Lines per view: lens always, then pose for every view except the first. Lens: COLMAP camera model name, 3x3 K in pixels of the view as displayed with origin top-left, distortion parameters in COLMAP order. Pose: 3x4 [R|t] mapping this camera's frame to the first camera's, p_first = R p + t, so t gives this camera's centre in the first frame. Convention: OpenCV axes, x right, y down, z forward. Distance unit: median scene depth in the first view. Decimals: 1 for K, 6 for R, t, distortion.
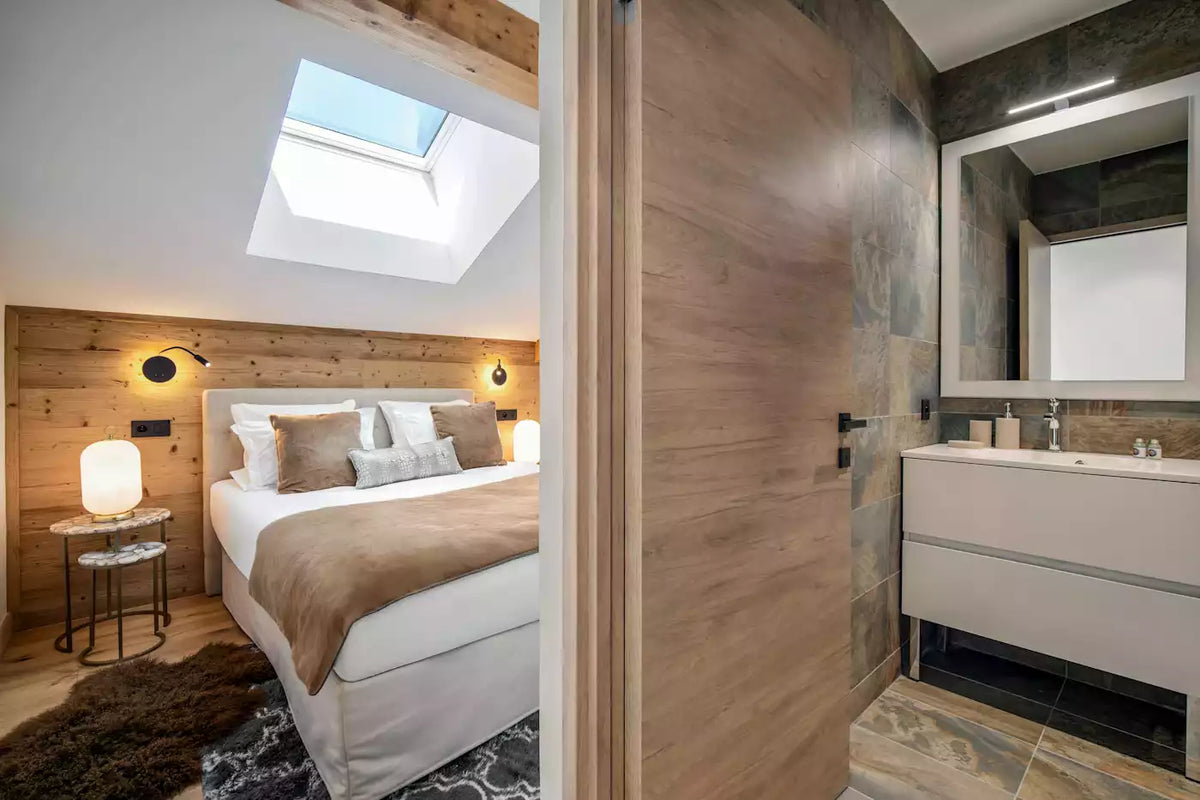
lens RADIAL K [[529.0, 0, 591.3], [0, 529.0, 395.6], [0, 0, 1]] dist [-0.007141, 0.000179]
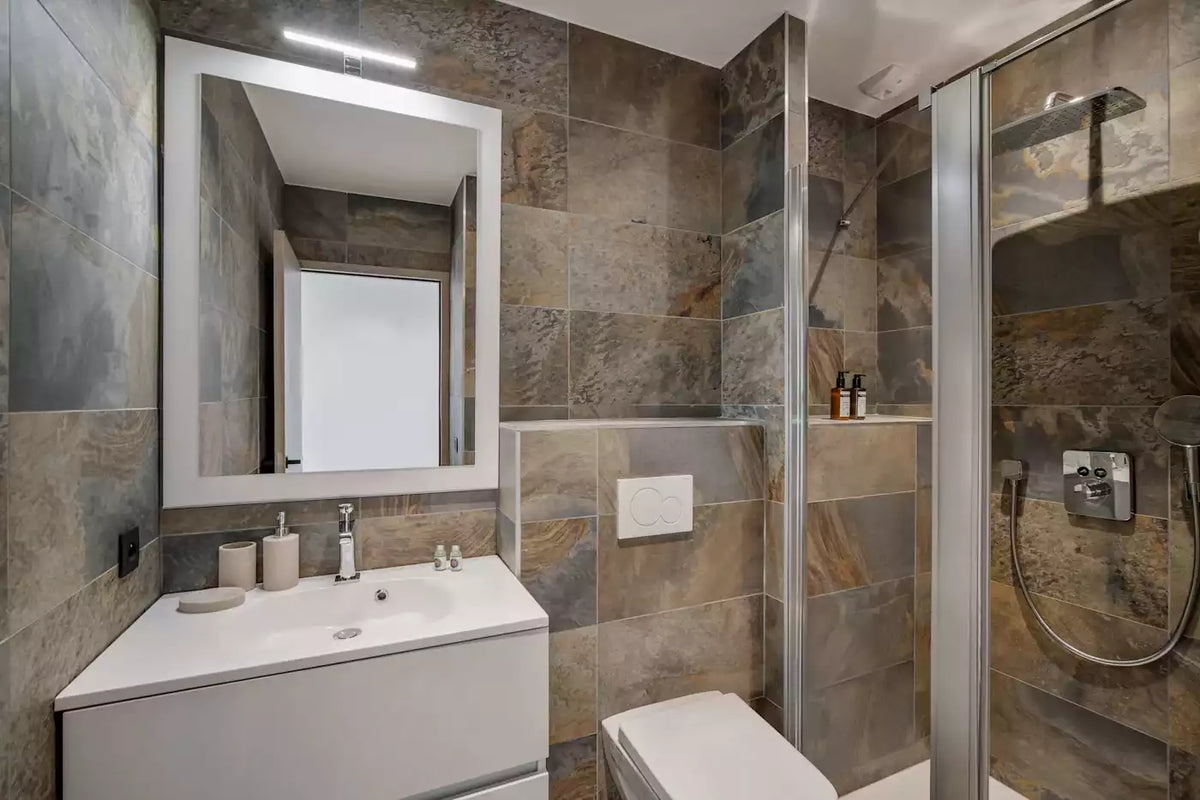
lens RADIAL K [[529.0, 0, 591.3], [0, 529.0, 395.6], [0, 0, 1]] dist [-0.007141, 0.000179]
pose [[0.303920, 0.005123, 0.952684, 0.306297], [0.013983, 0.999854, -0.009838, -0.104495], [-0.952595, 0.016311, 0.303804, 0.452981]]
